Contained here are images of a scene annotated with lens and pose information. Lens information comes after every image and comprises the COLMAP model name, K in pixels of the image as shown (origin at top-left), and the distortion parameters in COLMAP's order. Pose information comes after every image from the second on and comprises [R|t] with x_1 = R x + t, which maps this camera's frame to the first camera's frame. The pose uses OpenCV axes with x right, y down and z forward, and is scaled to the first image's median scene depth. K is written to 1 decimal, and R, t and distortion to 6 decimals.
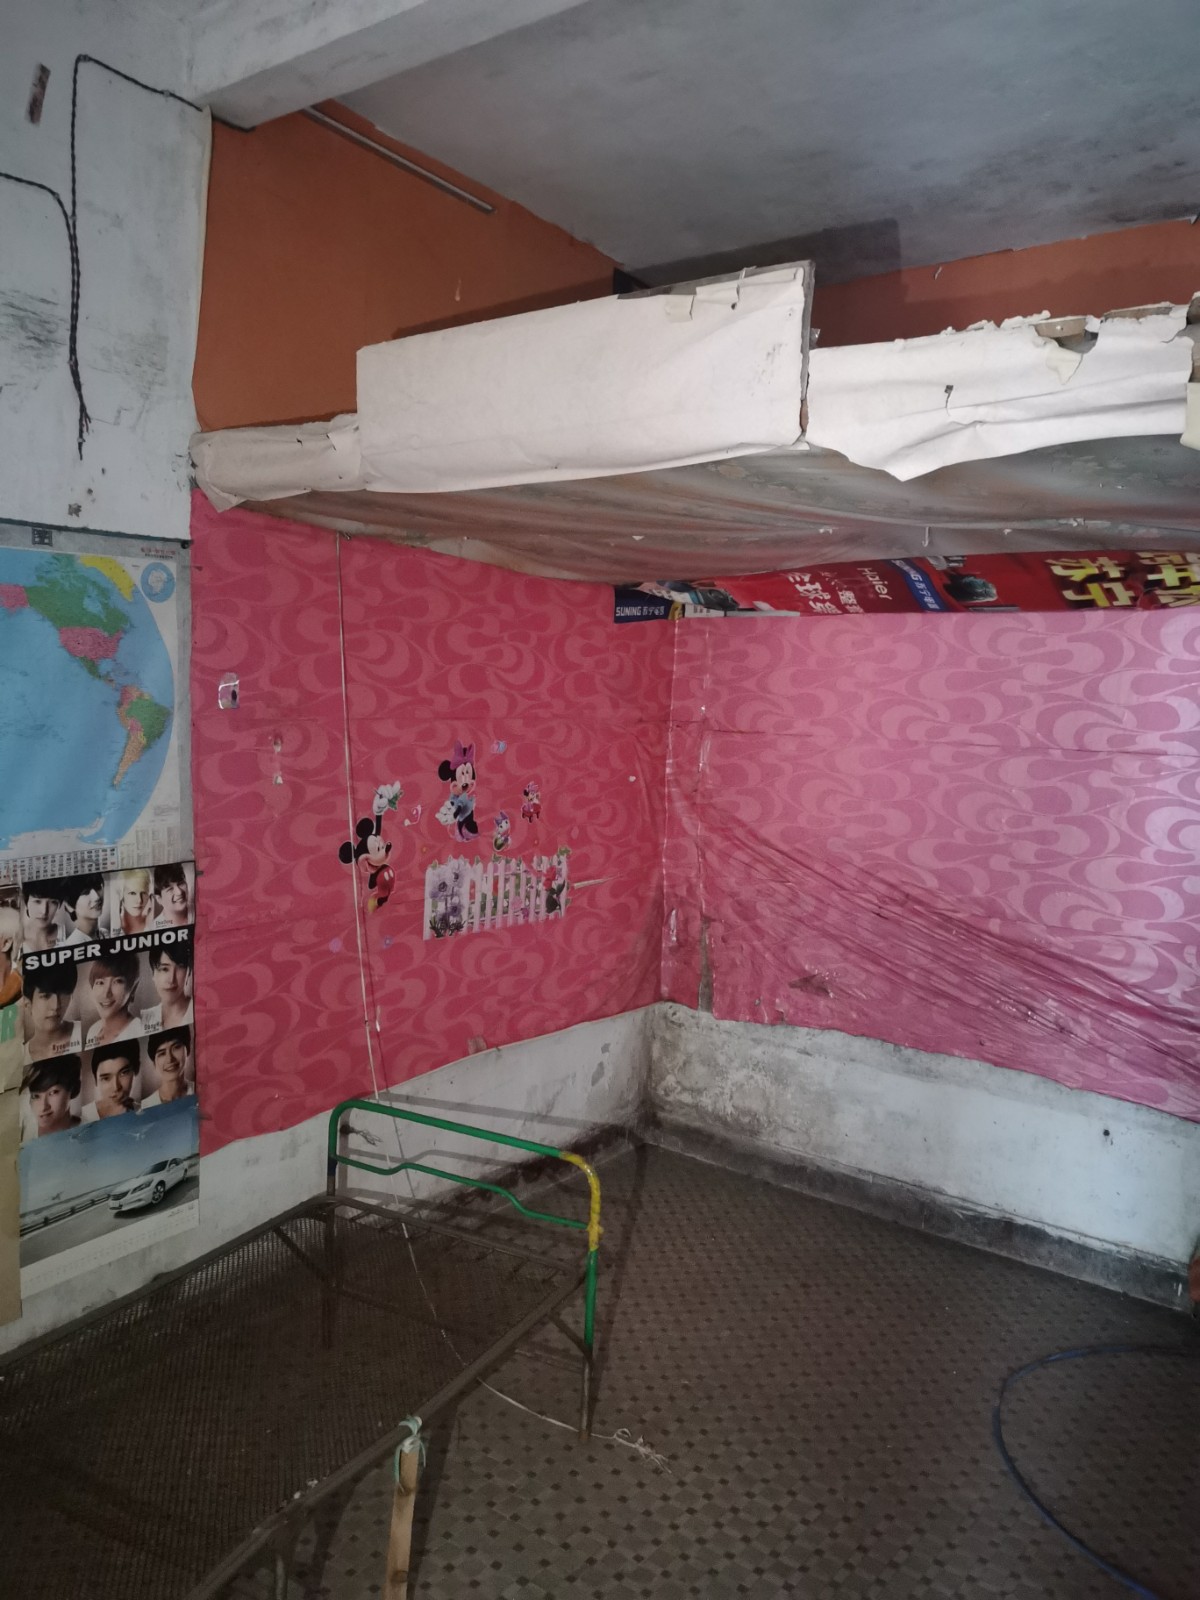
lens RADIAL K [[1244.7, 0, 585.9], [0, 1244.7, 800.1], [0, 0, 1]] dist [0.053156, -0.045753]
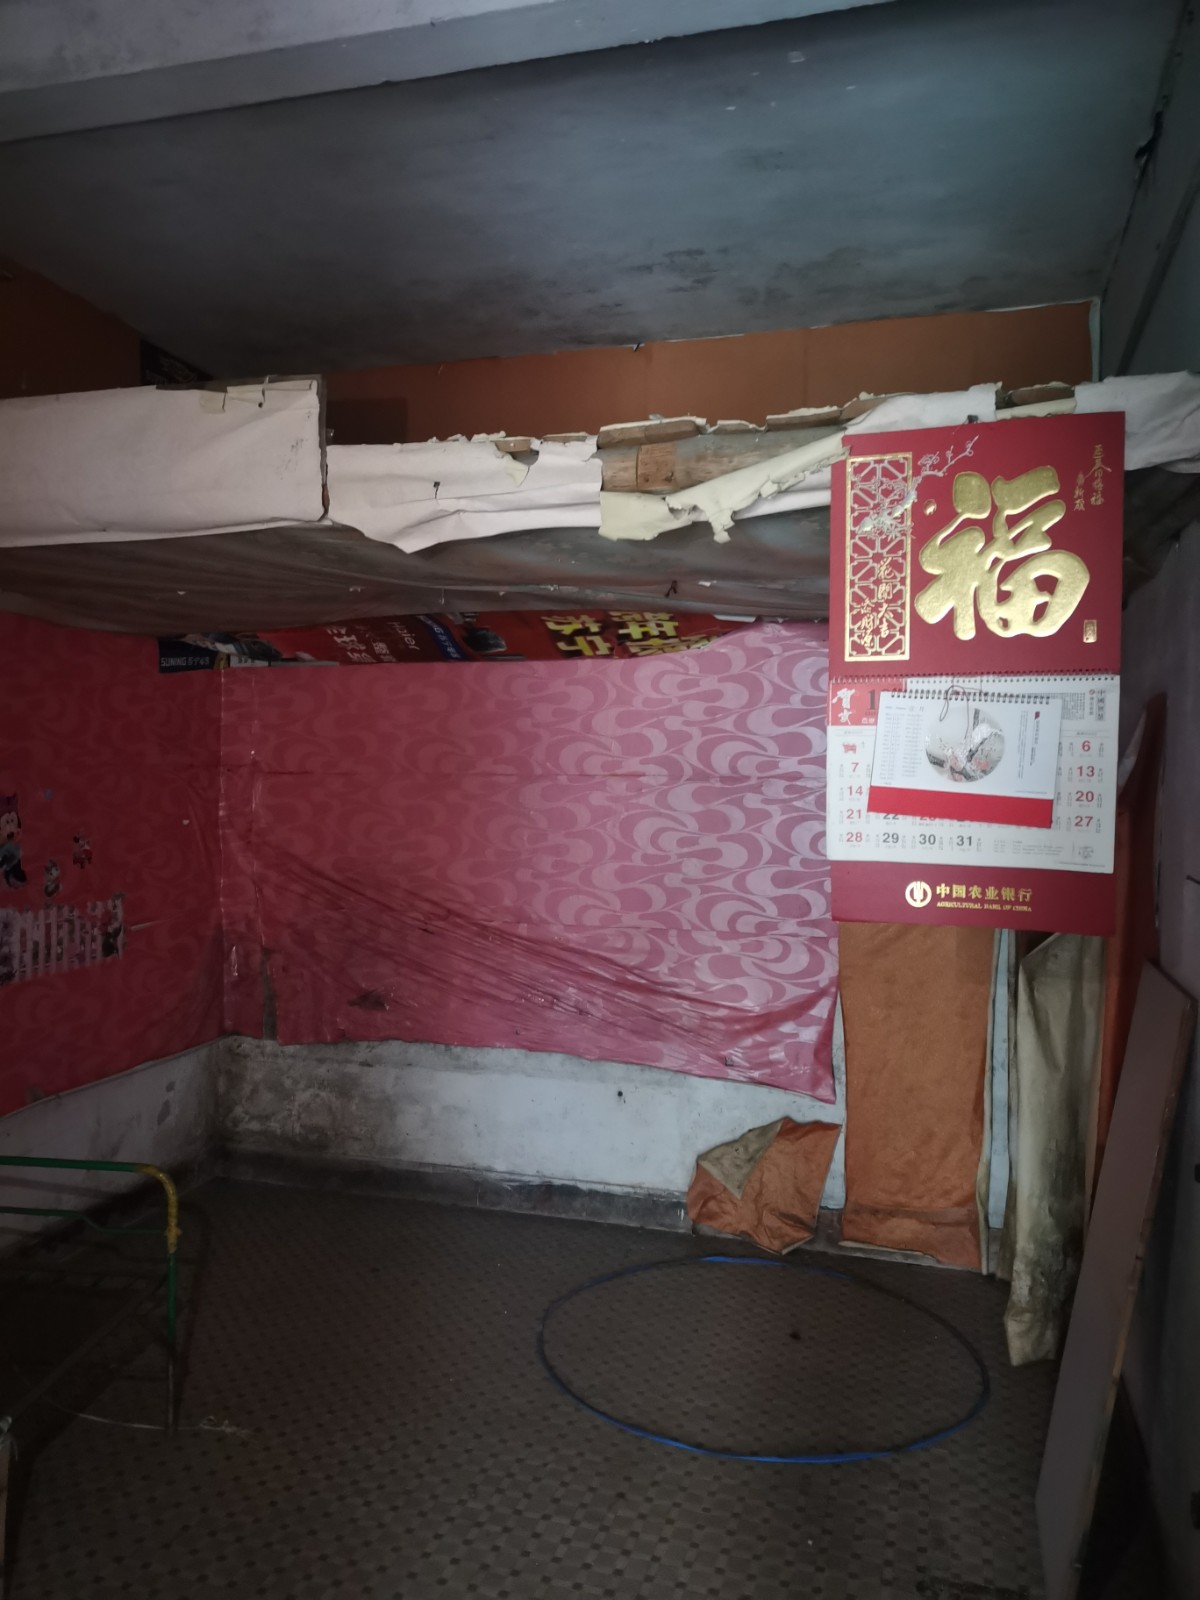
lens RADIAL K [[1244.7, 0, 596.8], [0, 1244.7, 800.6], [0, 0, 1]] dist [0.053156, -0.045753]
pose [[0.934066, -0.047516, 0.353926, -0.012967], [0.062336, 0.997586, -0.030586, 0.021871], [-0.351618, 0.050632, 0.934773, -0.114535]]
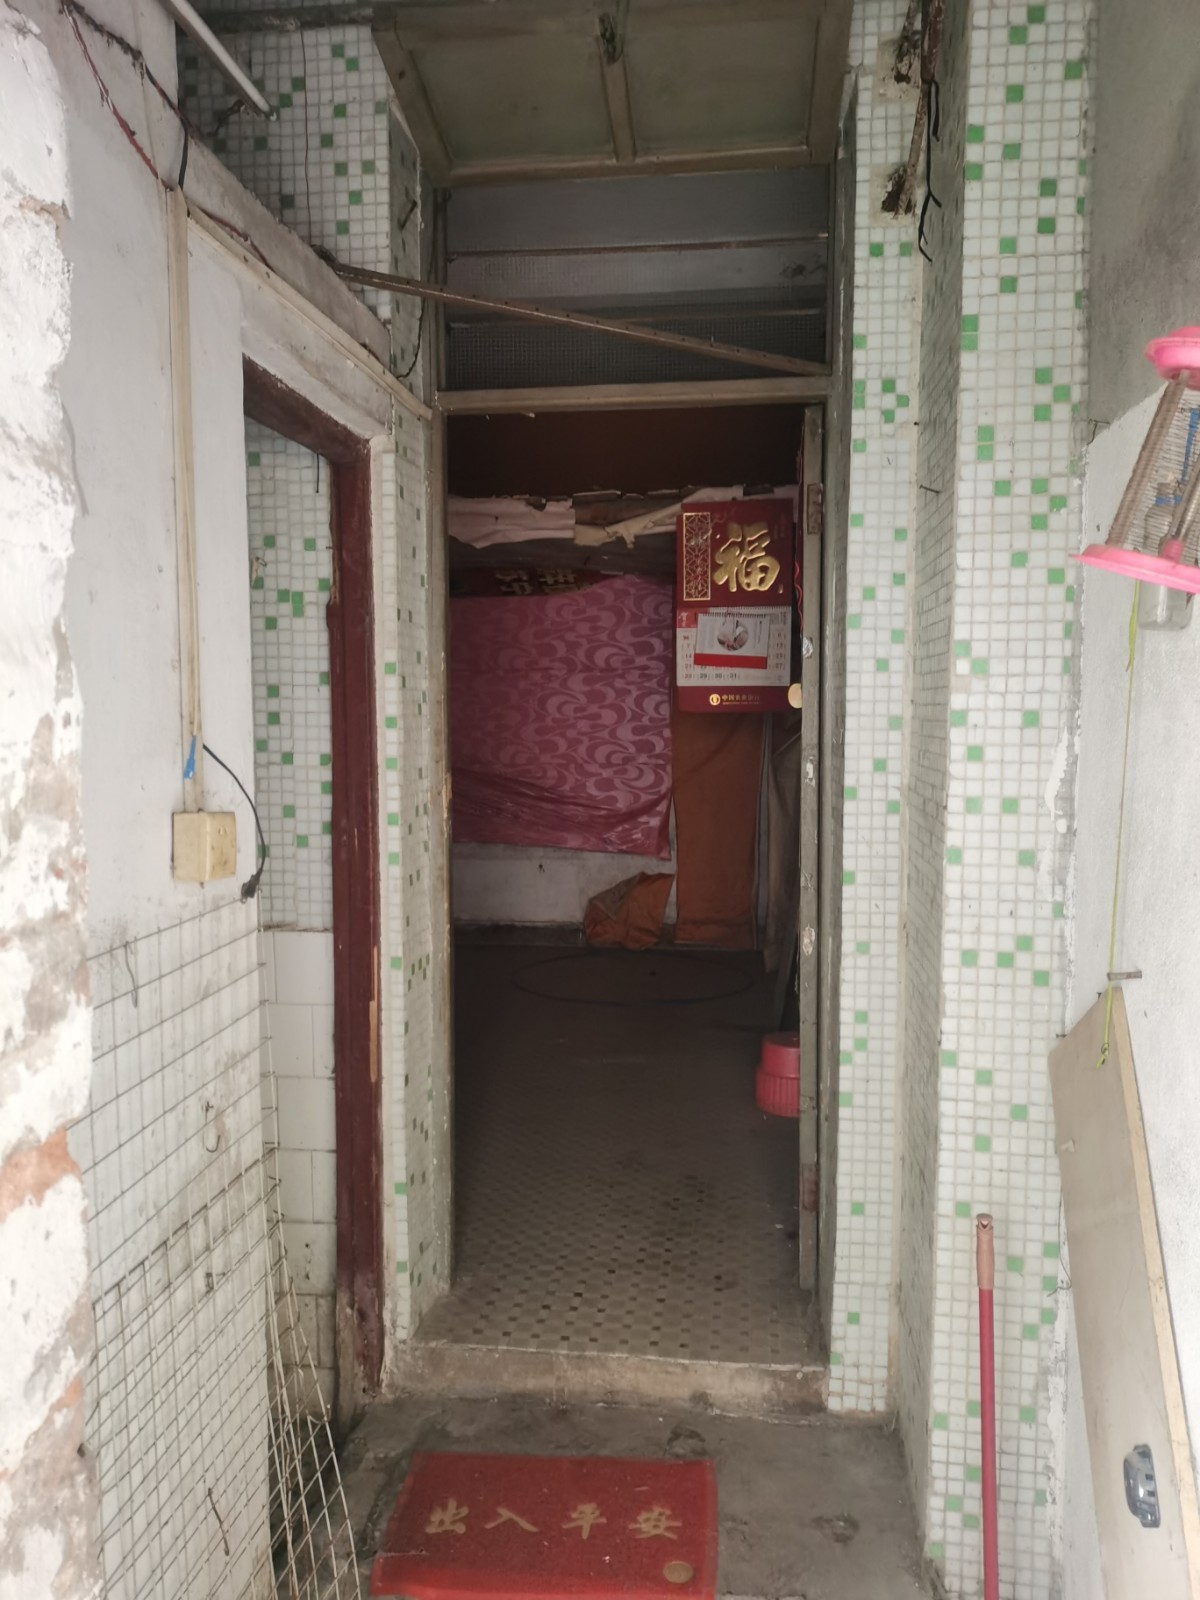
lens RADIAL K [[1244.7, 0, 584.0], [0, 1244.7, 808.7], [0, 0, 1]] dist [0.053156, -0.045753]
pose [[0.873861, -0.093062, 0.477187, -0.439523], [0.083788, 0.995651, 0.040735, 0.103832], [-0.478902, 0.004385, 0.877857, -0.725029]]
